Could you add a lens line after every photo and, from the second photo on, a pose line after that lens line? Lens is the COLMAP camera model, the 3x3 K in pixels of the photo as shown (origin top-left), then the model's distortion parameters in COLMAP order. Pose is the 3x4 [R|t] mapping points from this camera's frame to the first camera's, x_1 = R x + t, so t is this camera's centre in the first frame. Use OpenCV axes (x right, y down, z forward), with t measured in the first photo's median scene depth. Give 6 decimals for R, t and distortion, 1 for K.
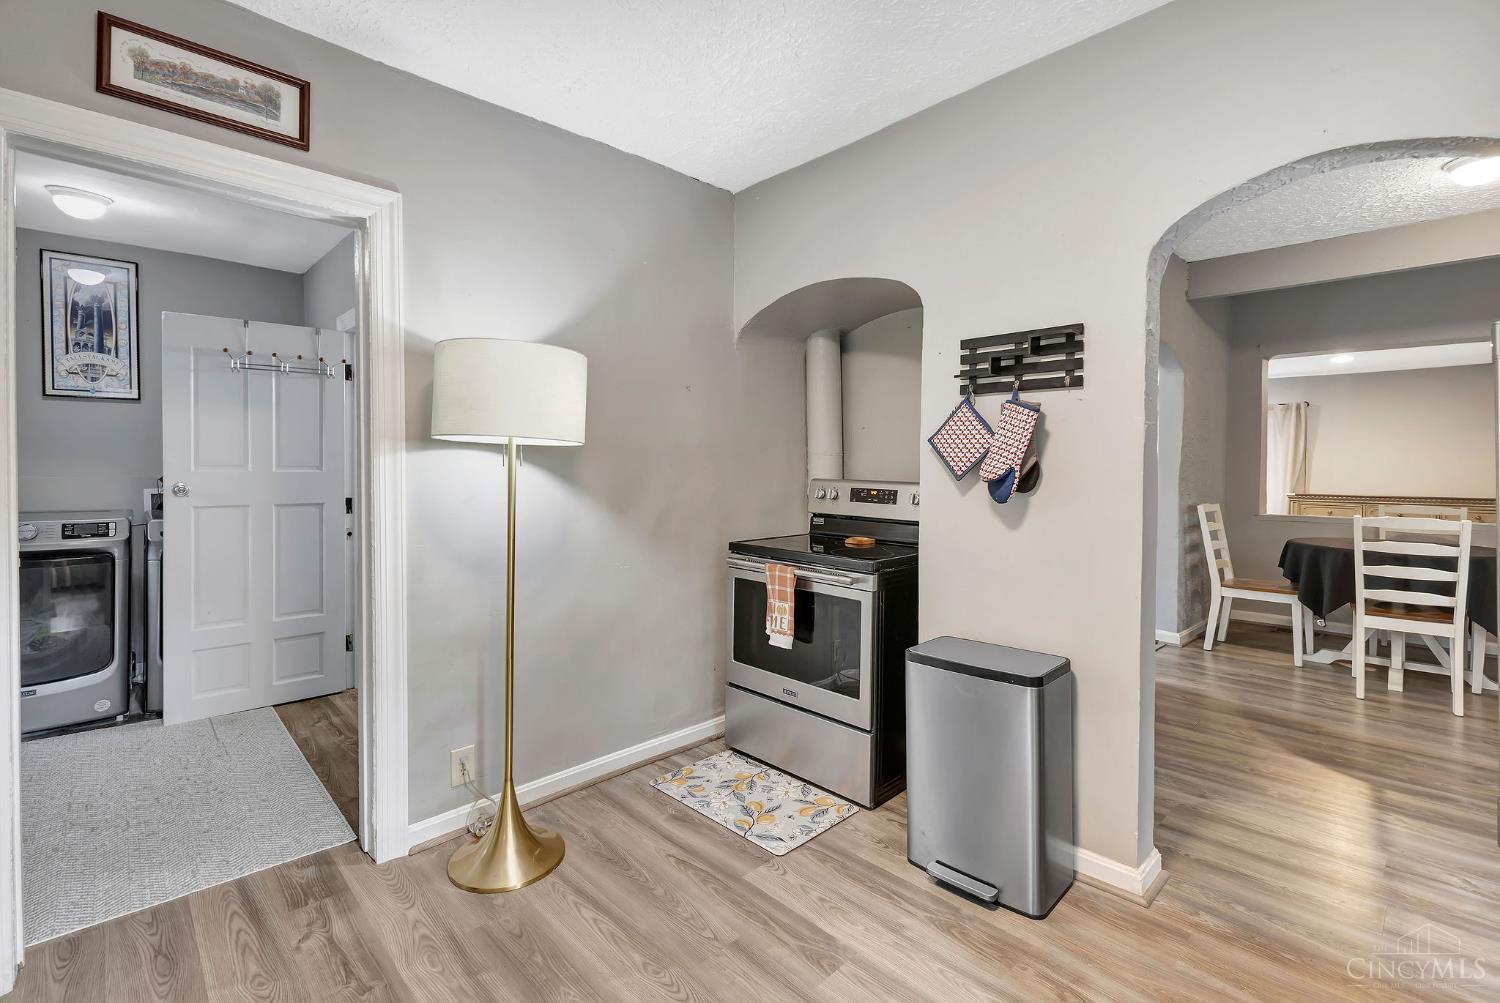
lens RADIAL K [[684.0, 0, 751.6], [0, 684.0, 471.6], [0, 0, 1]] dist [0.005954, 0.000751]
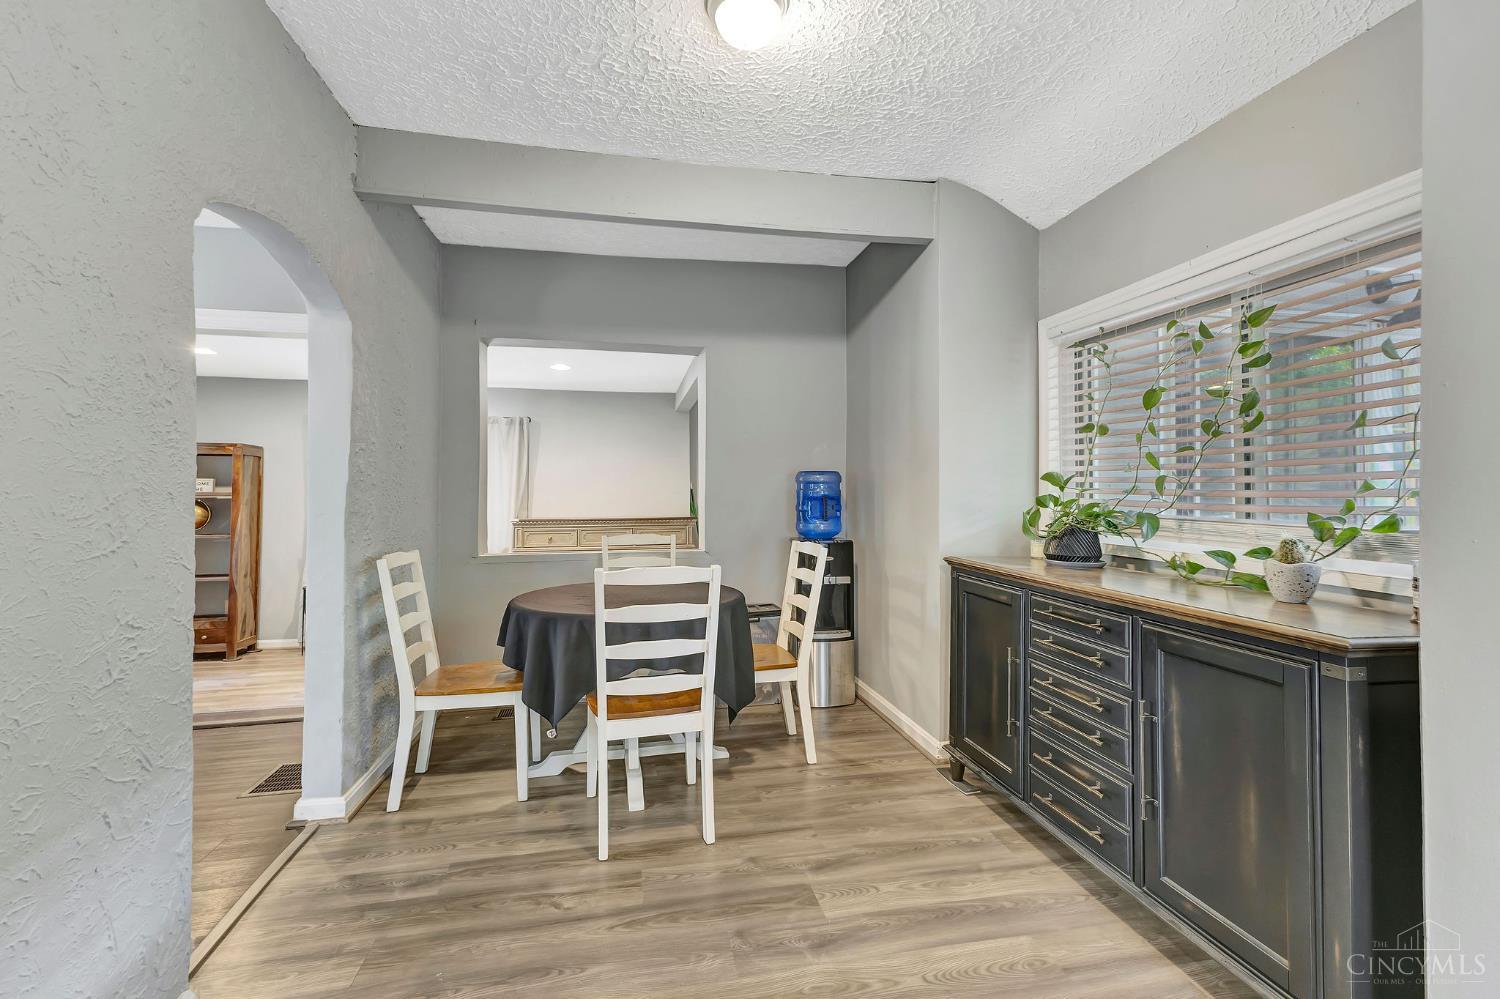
lens RADIAL K [[684.0, 0, 749.1], [0, 684.0, 490.9], [0, 0, 1]] dist [0.005954, 0.000751]
pose [[0.546833, -0.002102, 0.837239, 0.343485], [0.006455, 0.999978, -0.001705, -0.004288], [-0.837217, 0.006336, 0.546834, 0.430579]]
